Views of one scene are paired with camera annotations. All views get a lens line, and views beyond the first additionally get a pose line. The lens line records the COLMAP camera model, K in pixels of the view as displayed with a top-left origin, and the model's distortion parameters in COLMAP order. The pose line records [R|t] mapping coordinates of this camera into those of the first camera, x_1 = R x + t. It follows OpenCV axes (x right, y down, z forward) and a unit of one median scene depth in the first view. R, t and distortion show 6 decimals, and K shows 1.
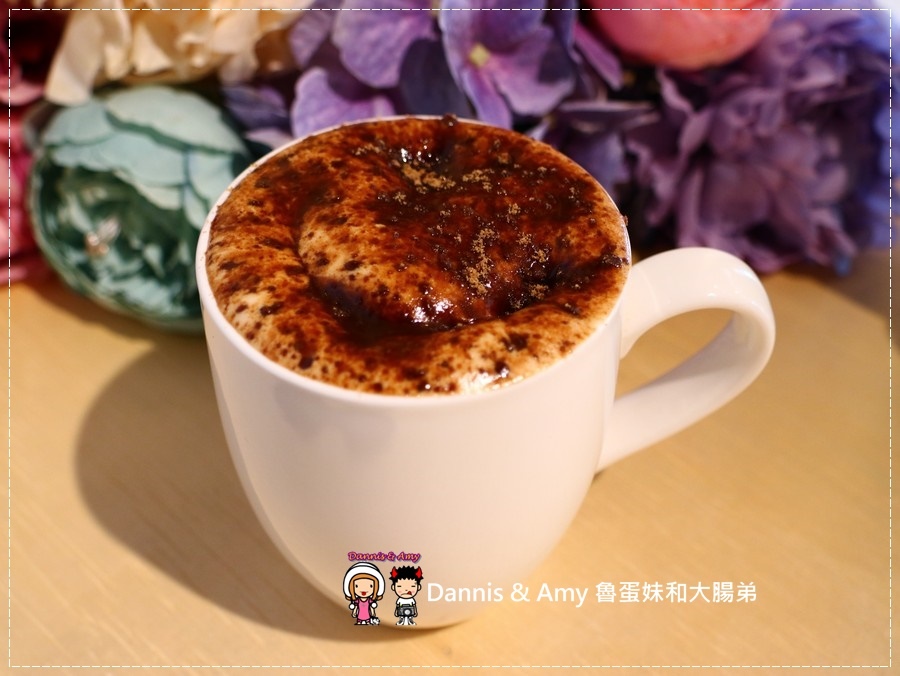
lens RADIAL K [[1116.6, 0, 448.5], [0, 1116.6, 339.6], [0, 0, 1]] dist [-0.026635, 0.000000]
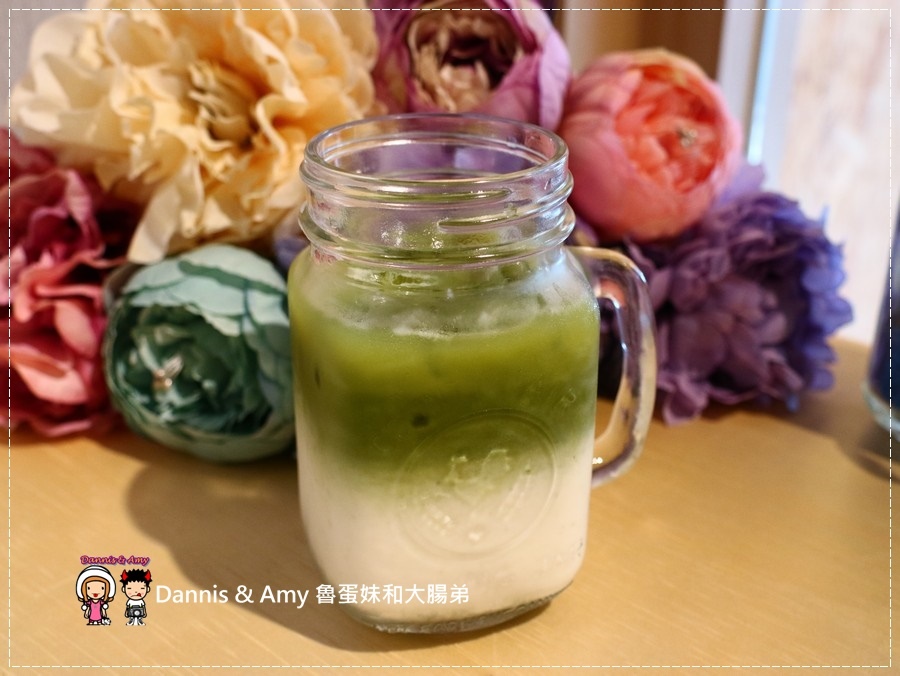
lens RADIAL K [[1030.5, 0, 450.2], [0, 1030.5, 338.0], [0, 0, 1]] dist [-0.037383, 0.000000]
pose [[0.998818, -0.028636, 0.039270, -0.057398], [0.039799, 0.945673, -0.322675, 0.243438], [-0.027897, 0.323856, 0.945695, -0.044128]]
